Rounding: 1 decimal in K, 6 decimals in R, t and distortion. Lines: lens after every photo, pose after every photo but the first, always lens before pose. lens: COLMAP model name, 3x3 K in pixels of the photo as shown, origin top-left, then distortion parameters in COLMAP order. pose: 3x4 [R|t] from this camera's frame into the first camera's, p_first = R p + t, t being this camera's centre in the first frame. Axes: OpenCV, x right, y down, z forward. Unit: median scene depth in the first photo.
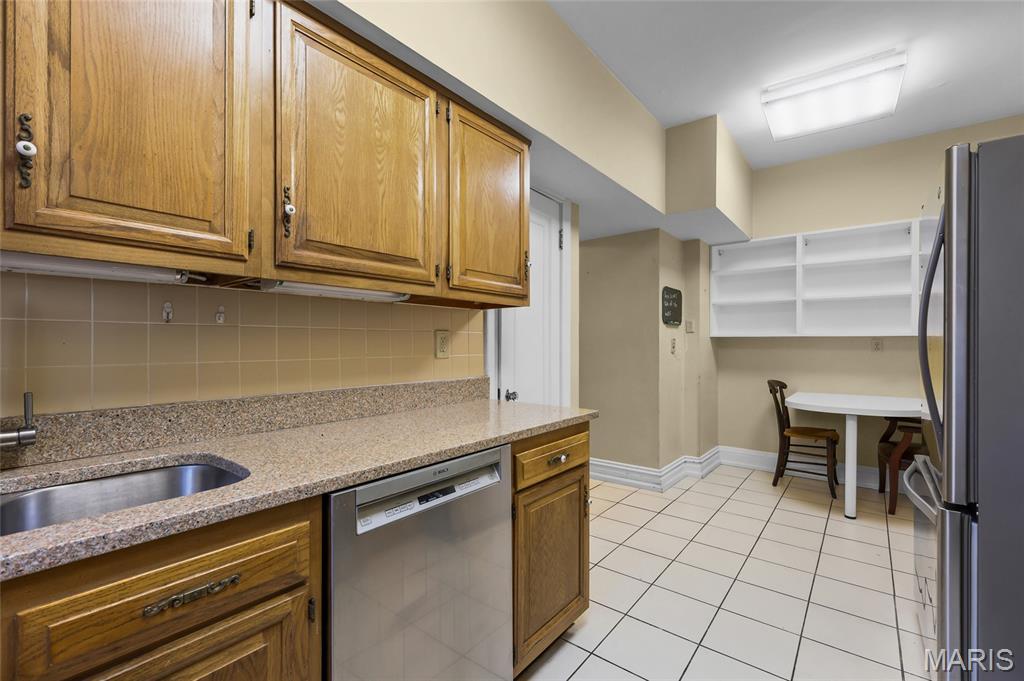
lens RADIAL K [[446.3, 0, 510.7], [0, 446.3, 343.3], [0, 0, 1]] dist [0.001349, 0.000958]
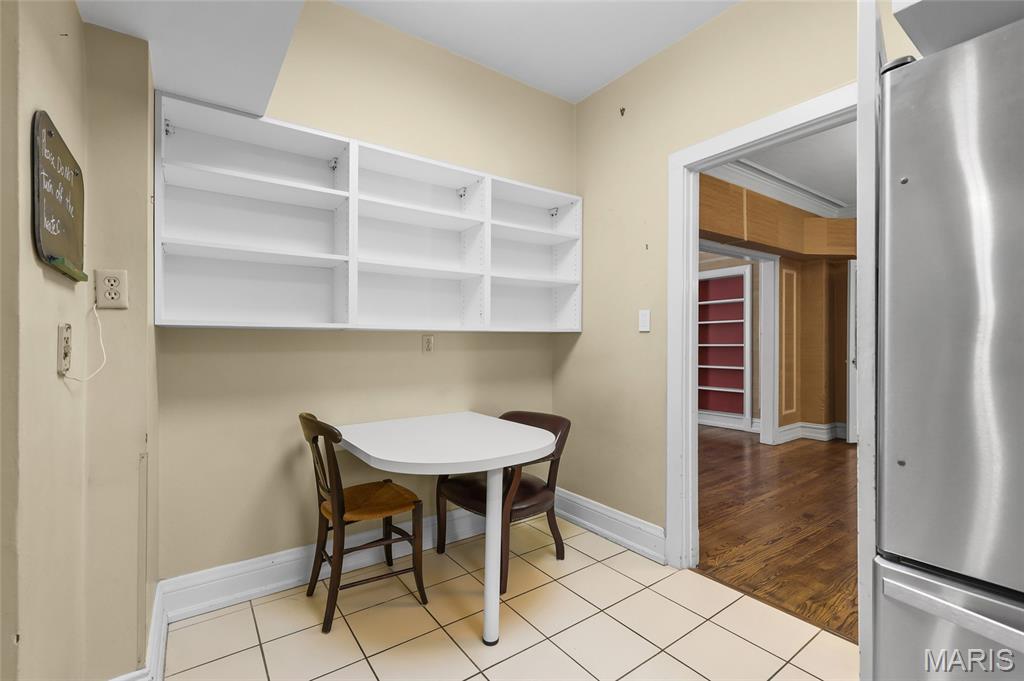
lens RADIAL K [[446.3, 0, 511.6], [0, 446.3, 342.5], [0, 0, 1]] dist [0.001349, 0.000958]
pose [[0.265232, -0.002545, 0.964181, 0.167846], [-0.007457, 0.999961, 0.004691, -0.002223], [-0.964156, -0.008434, 0.265203, 0.659733]]
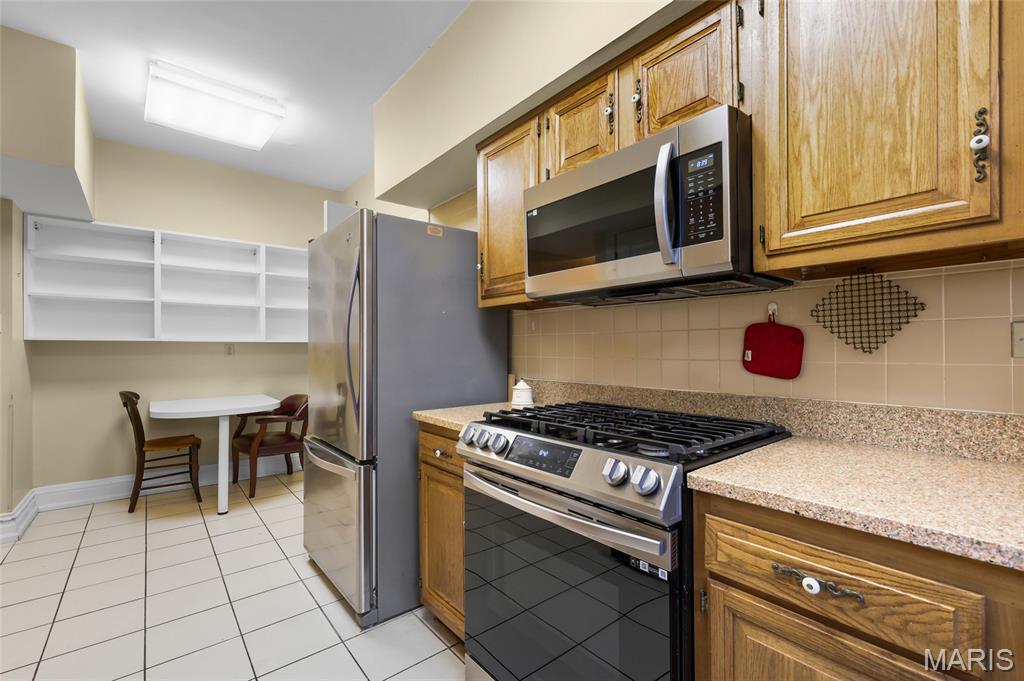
lens RADIAL K [[446.3, 0, 511.6], [0, 446.3, 347.7], [0, 0, 1]] dist [0.001349, 0.000958]
pose [[0.208789, 0.000477, 0.977961, -0.104841], [0.003262, 0.999994, -0.001184, 0.001568], [-0.977955, 0.003438, 0.208786, 0.089596]]
